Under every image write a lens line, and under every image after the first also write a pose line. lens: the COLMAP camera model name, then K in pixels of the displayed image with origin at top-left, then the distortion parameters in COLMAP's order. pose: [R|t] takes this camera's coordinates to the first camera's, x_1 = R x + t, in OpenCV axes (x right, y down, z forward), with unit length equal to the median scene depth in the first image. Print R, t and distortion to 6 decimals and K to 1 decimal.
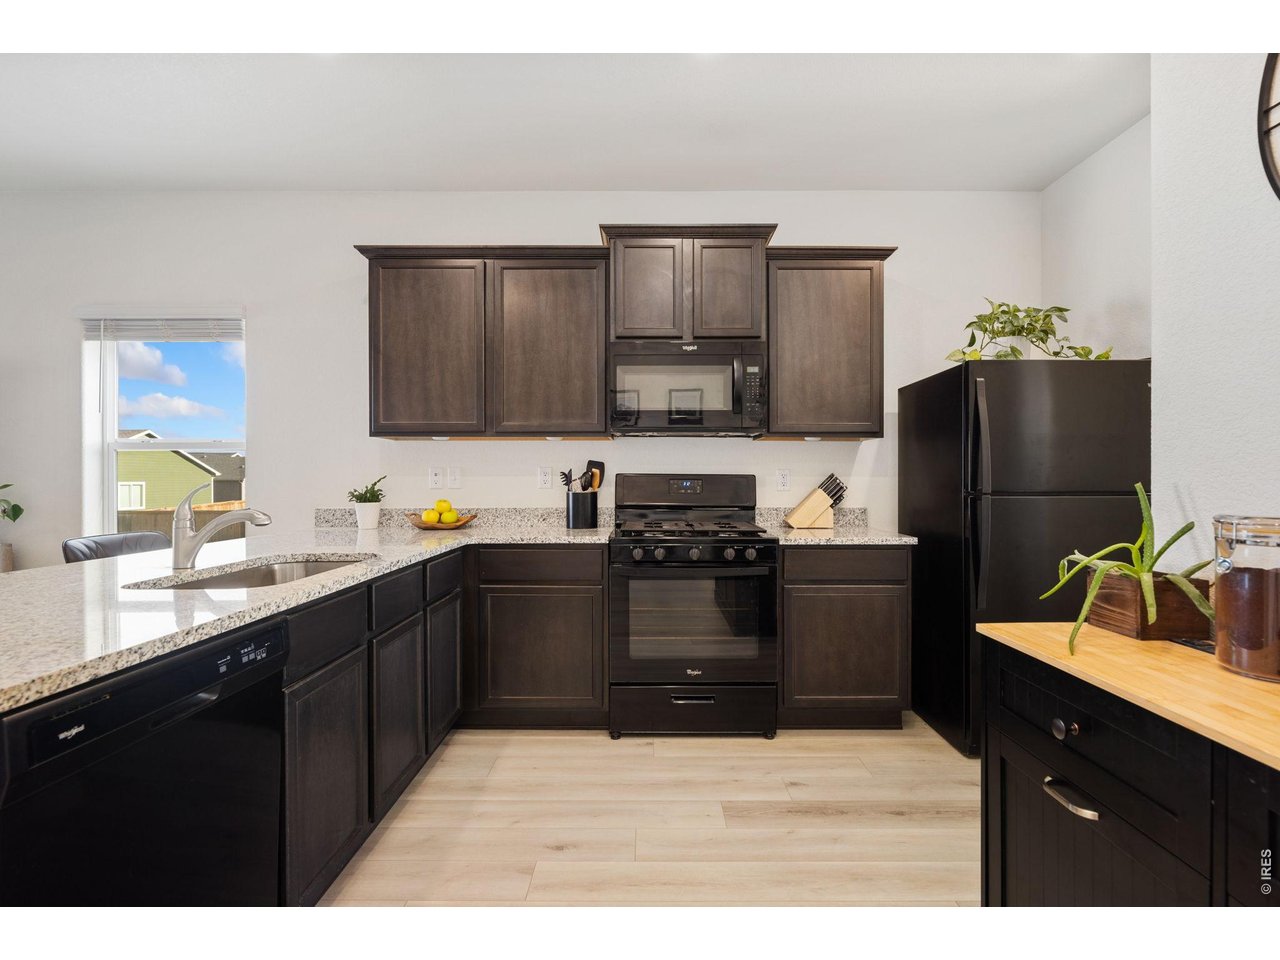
lens RADIAL K [[627.2, 0, 645.3], [0, 627.2, 484.0], [0, 0, 1]] dist [-0.000066, 0.000117]
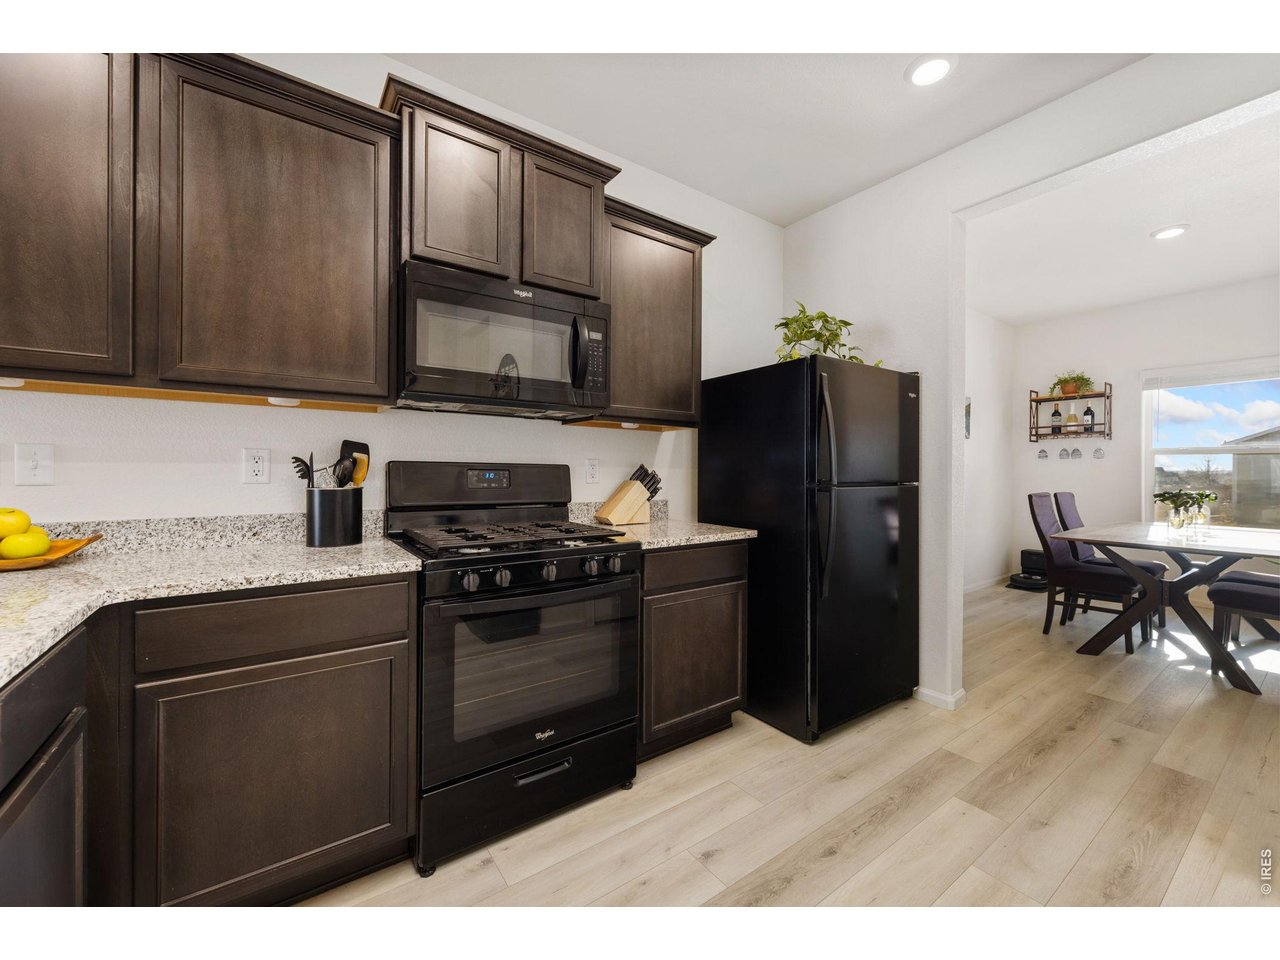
lens RADIAL K [[514.8, 0, 644.7], [0, 514.8, 471.2], [0, 0, 1]] dist [-0.000230, -0.000016]
pose [[0.808475, 0.003797, 0.588518, -0.163962], [-0.000417, 0.999983, -0.005879, -0.002150], [-0.588530, 0.004507, 0.808462, 0.403444]]
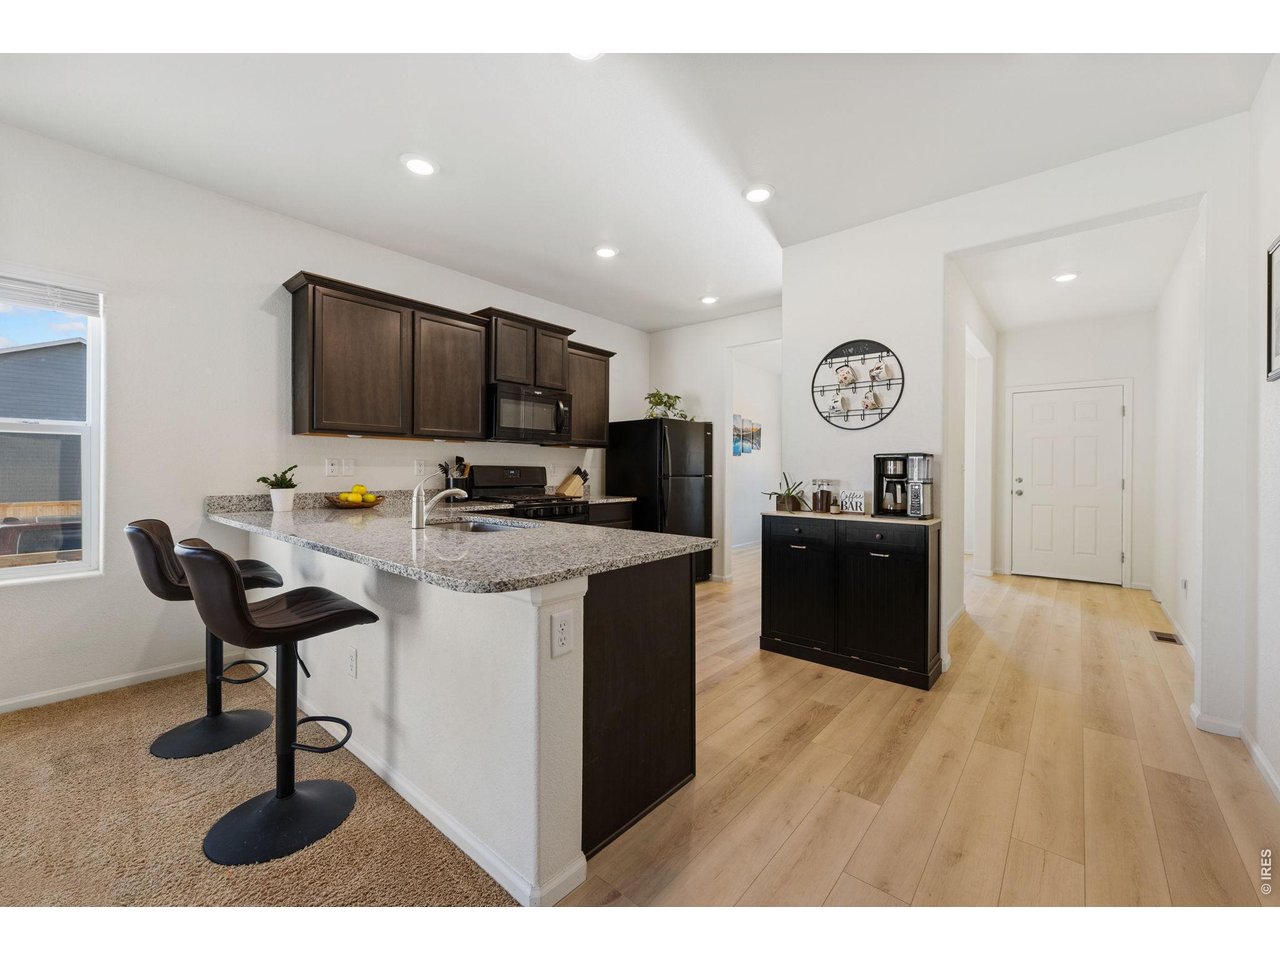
lens RADIAL K [[514.8, 0, 642.0], [0, 514.8, 473.1], [0, 0, 1]] dist [-0.000230, -0.000016]
pose [[0.644843, -0.002631, 0.764311, -0.785753], [-0.001955, 0.999985, 0.005092, -0.005119], [-0.764313, -0.004778, 0.644828, -0.117887]]
